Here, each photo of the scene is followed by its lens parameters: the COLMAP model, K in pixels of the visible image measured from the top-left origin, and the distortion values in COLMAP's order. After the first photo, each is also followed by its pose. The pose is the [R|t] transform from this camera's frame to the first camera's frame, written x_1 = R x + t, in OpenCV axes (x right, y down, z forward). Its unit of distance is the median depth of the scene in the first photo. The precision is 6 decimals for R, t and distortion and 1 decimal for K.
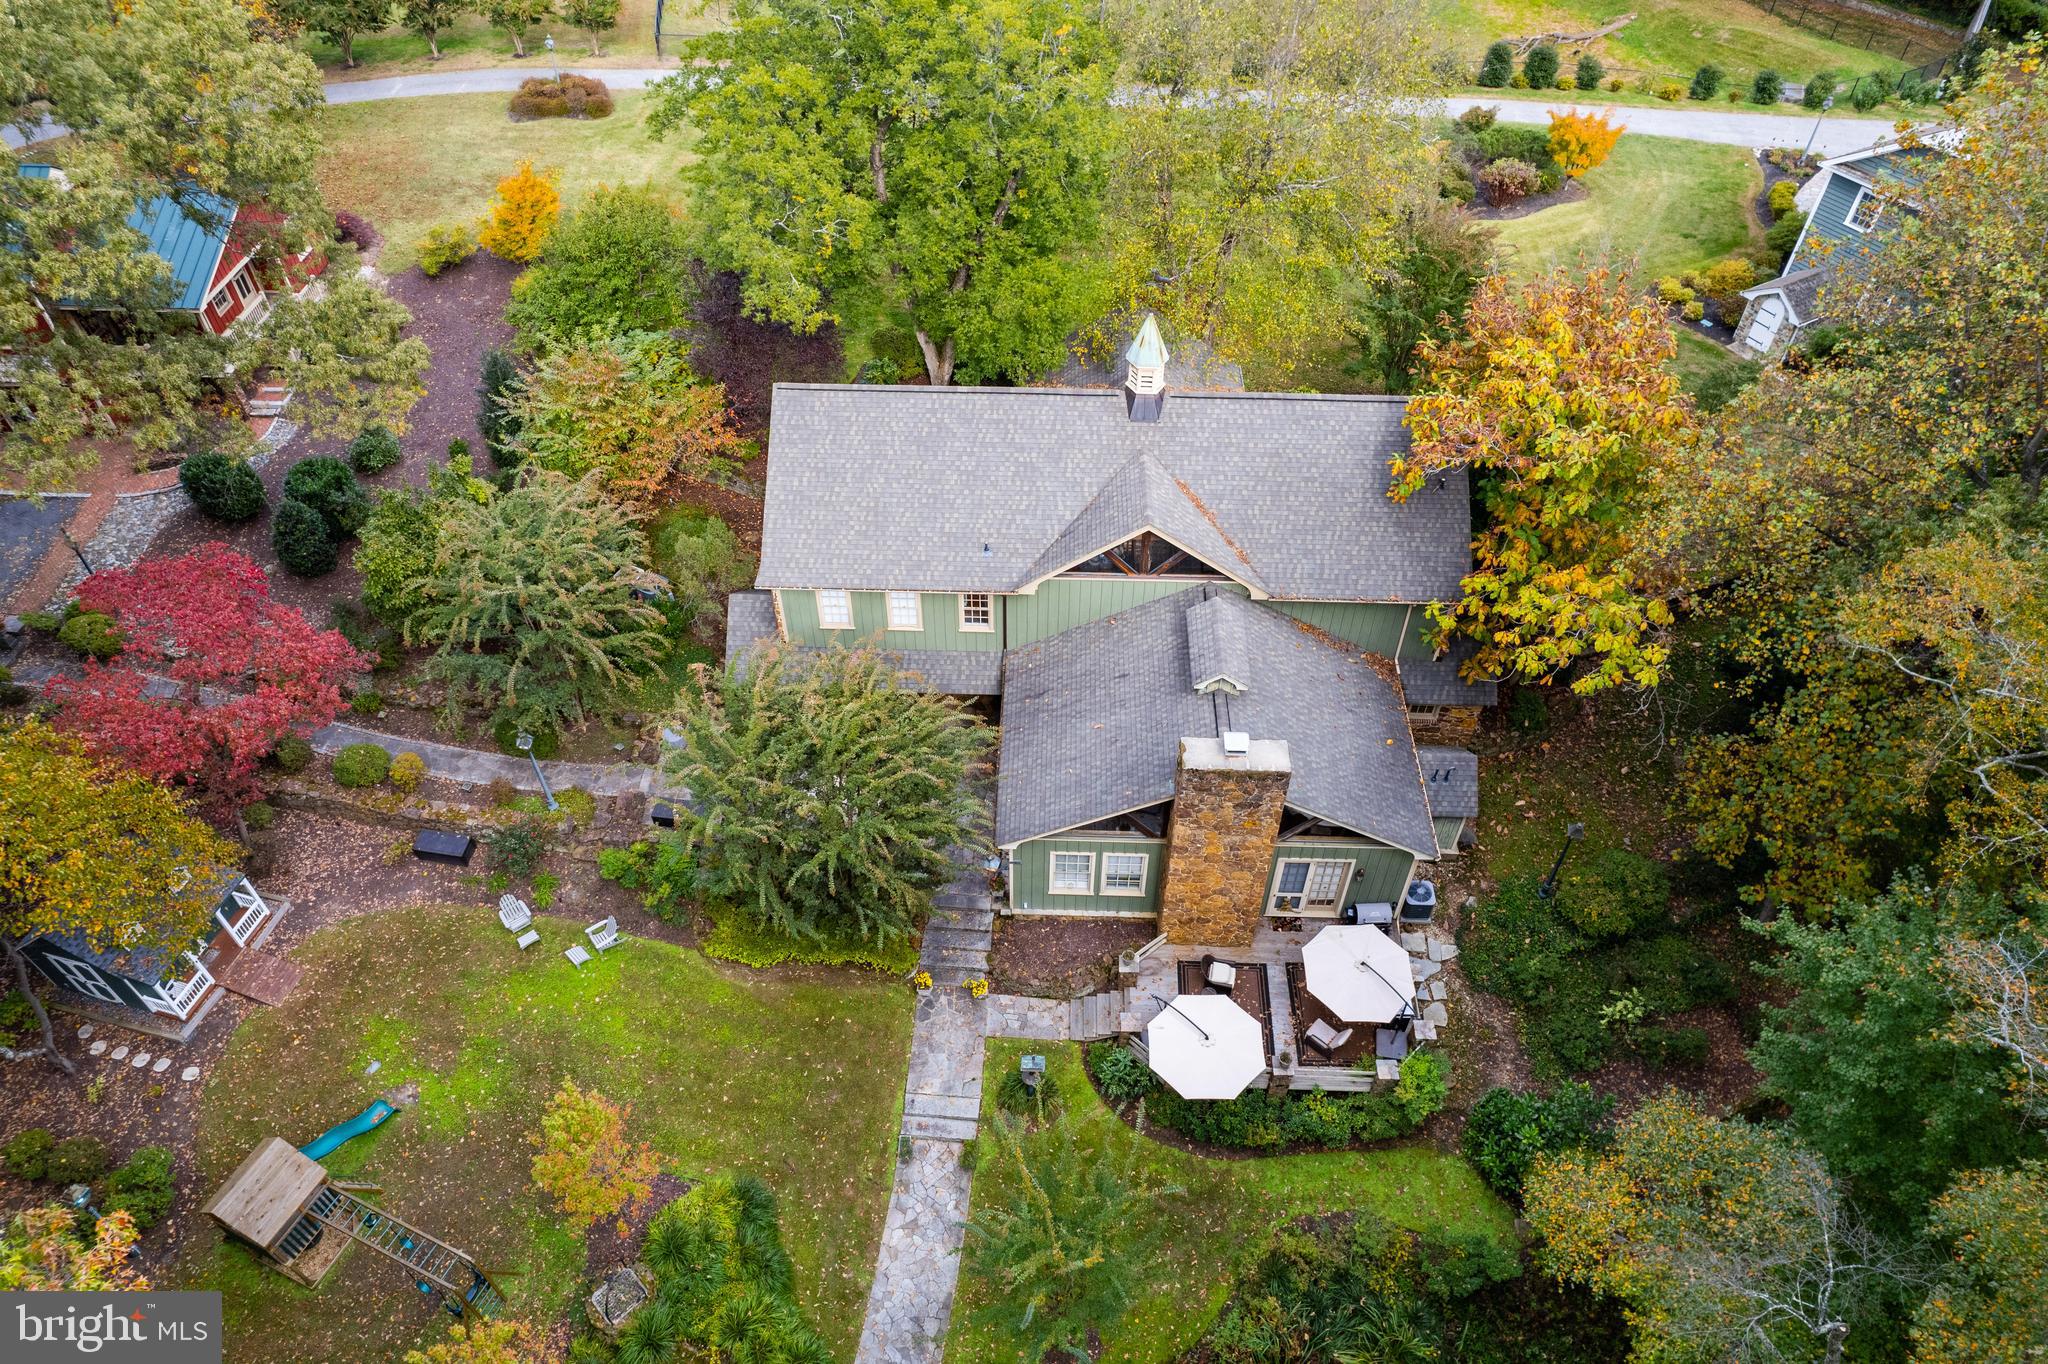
lens RADIAL K [[1313.7, 0, 1023.9], [0, 1313.7, 679.8], [0, 0, 1]] dist [-0.074177, 0.067262]
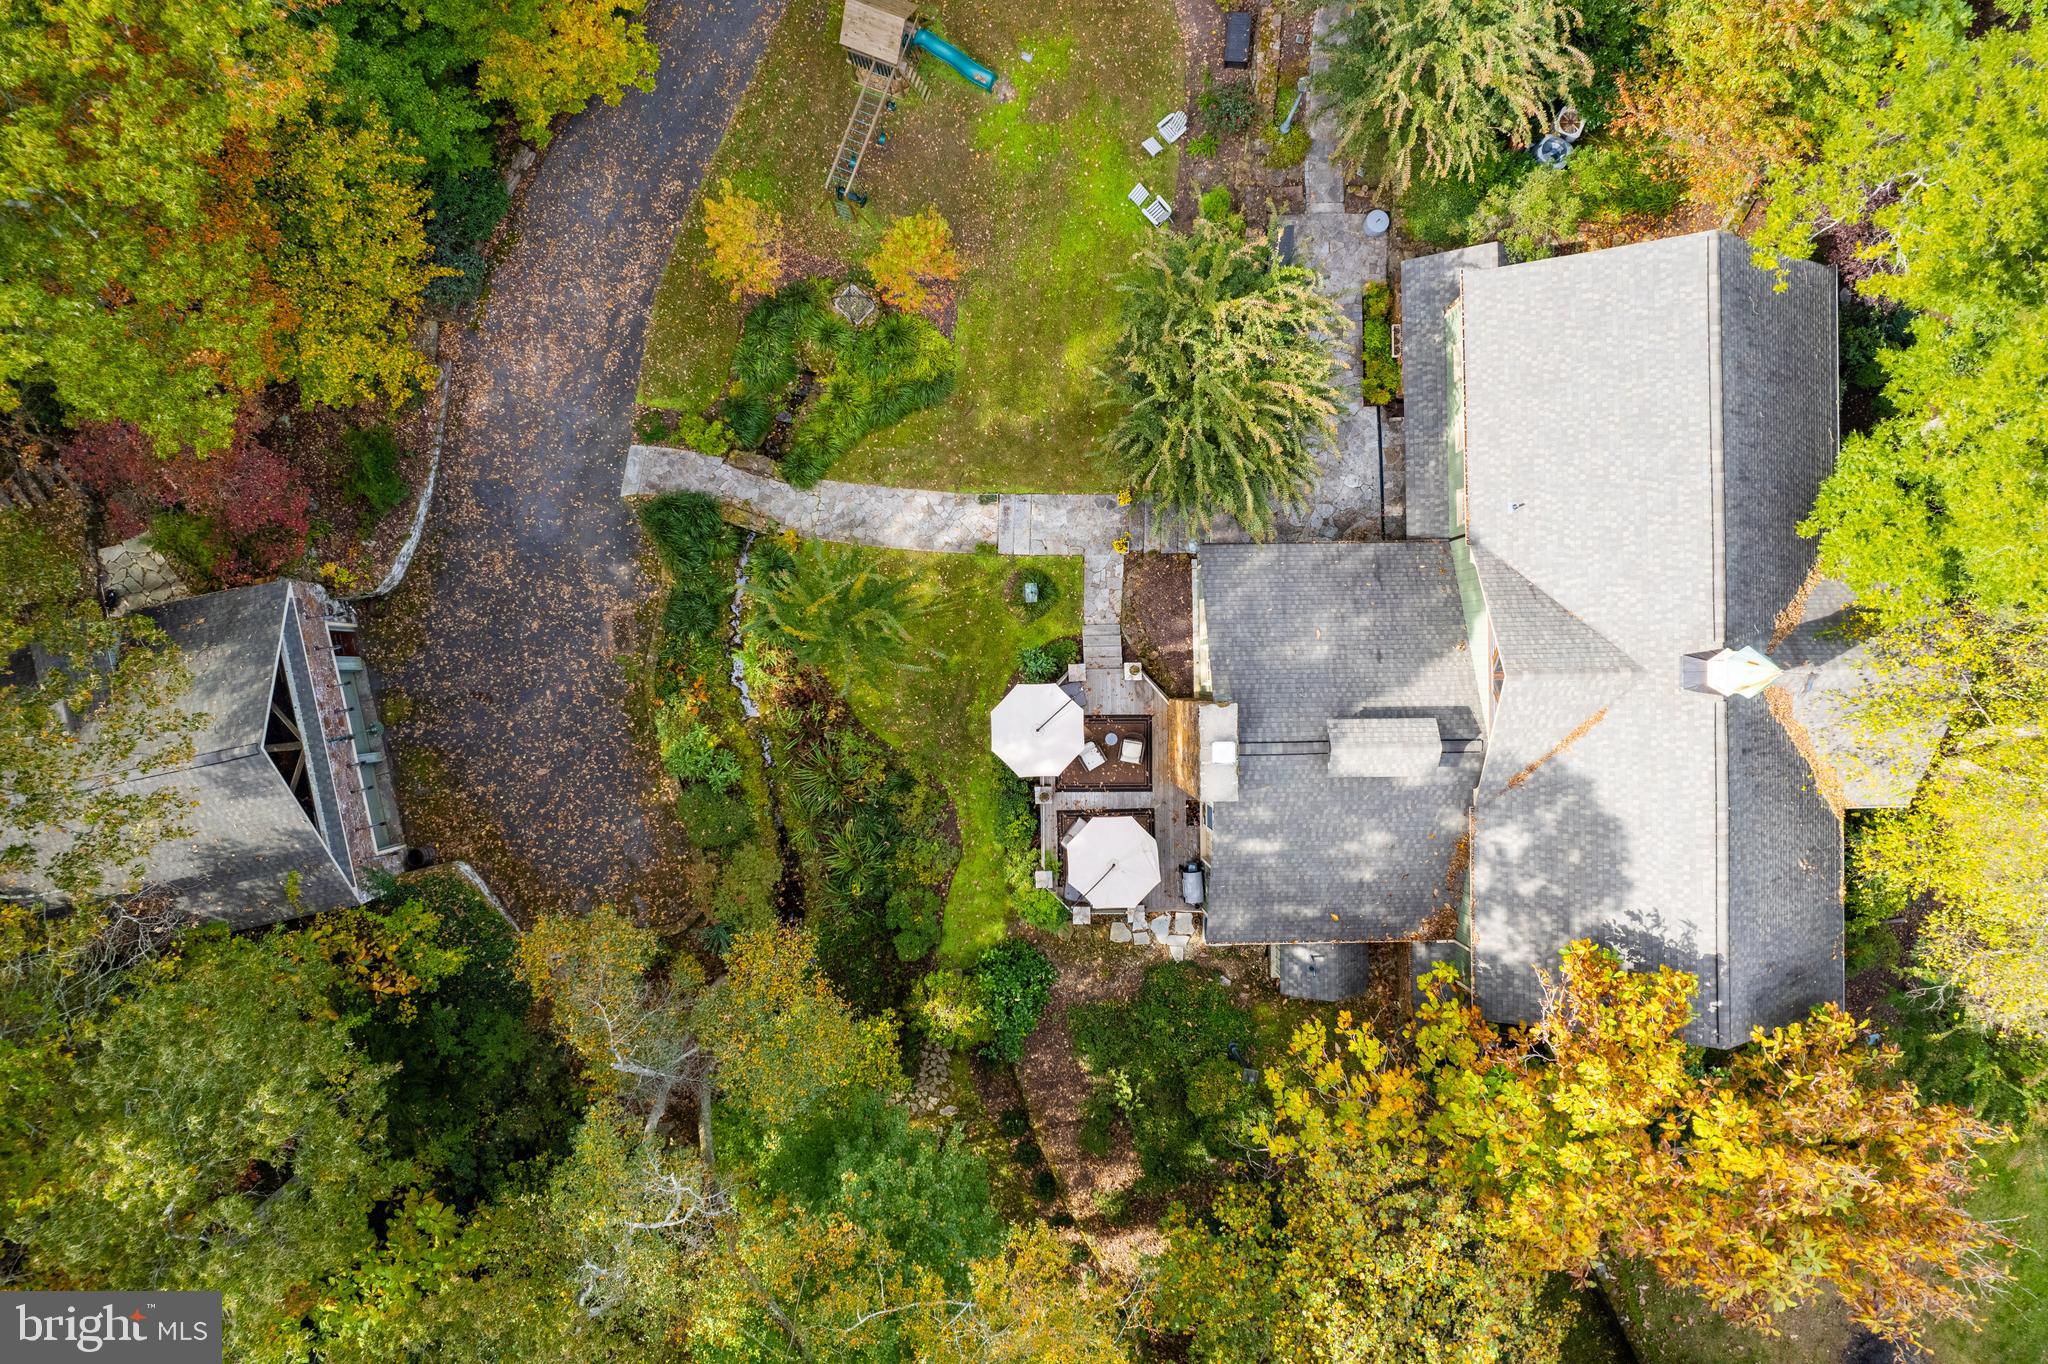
lens RADIAL K [[1313.7, 0, 1014.6], [0, 1313.7, 697.2], [0, 0, 1]] dist [-0.074177, 0.067262]
pose [[0.047983, 0.998740, 0.014697, 0.083107], [-0.713760, 0.023991, 0.699979, -0.540570], [0.698745, -0.044077, 0.714012, 0.091674]]
